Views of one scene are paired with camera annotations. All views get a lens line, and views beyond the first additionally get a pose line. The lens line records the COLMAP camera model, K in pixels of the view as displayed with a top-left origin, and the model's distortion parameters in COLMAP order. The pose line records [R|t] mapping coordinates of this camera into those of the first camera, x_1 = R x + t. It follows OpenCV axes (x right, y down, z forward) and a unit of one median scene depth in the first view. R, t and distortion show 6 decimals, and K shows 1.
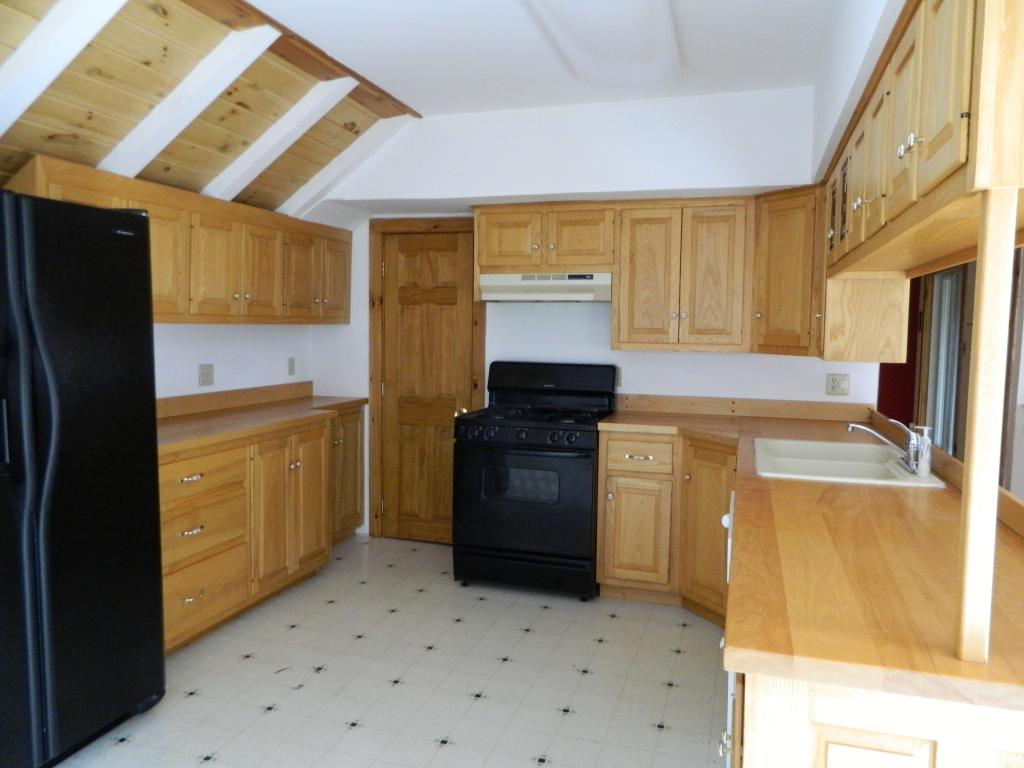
lens RADIAL K [[764.7, 0, 510.8], [0, 764.7, 385.4], [0, 0, 1]] dist [0.010333, -0.003846]
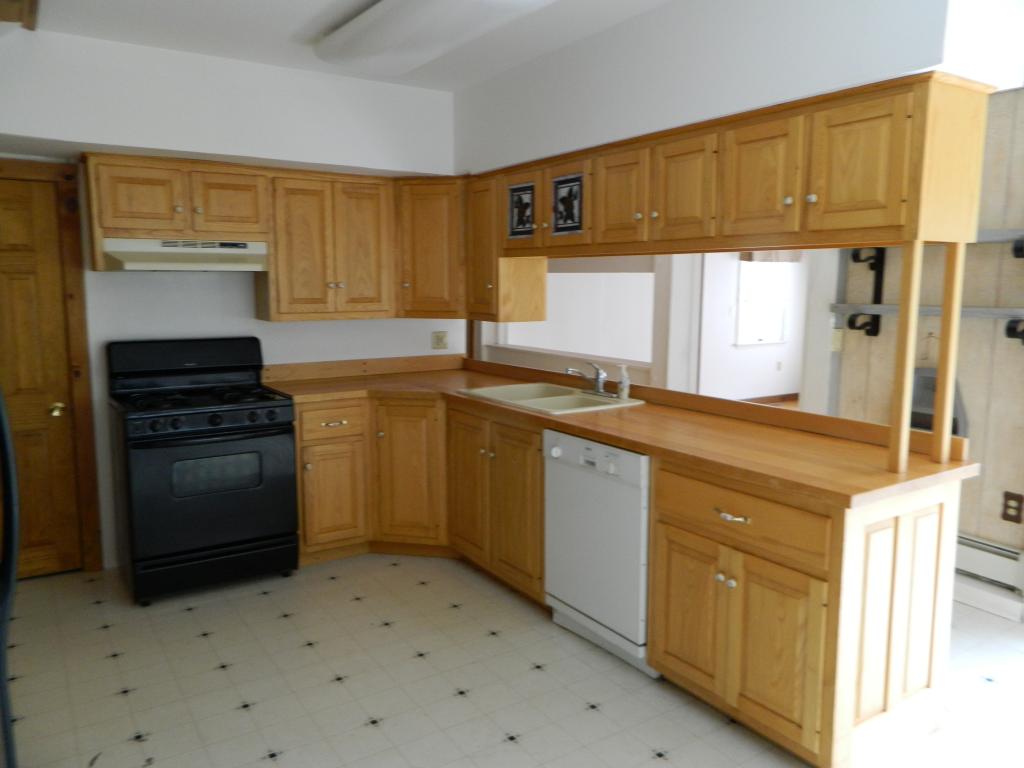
lens RADIAL K [[764.7, 0, 503.0], [0, 764.7, 384.4], [0, 0, 1]] dist [0.010333, -0.003846]
pose [[0.634804, -0.116159, 0.763892, -0.451990], [0.069635, 0.993213, 0.093162, -0.038028], [-0.769529, -0.005946, 0.638584, 0.149560]]
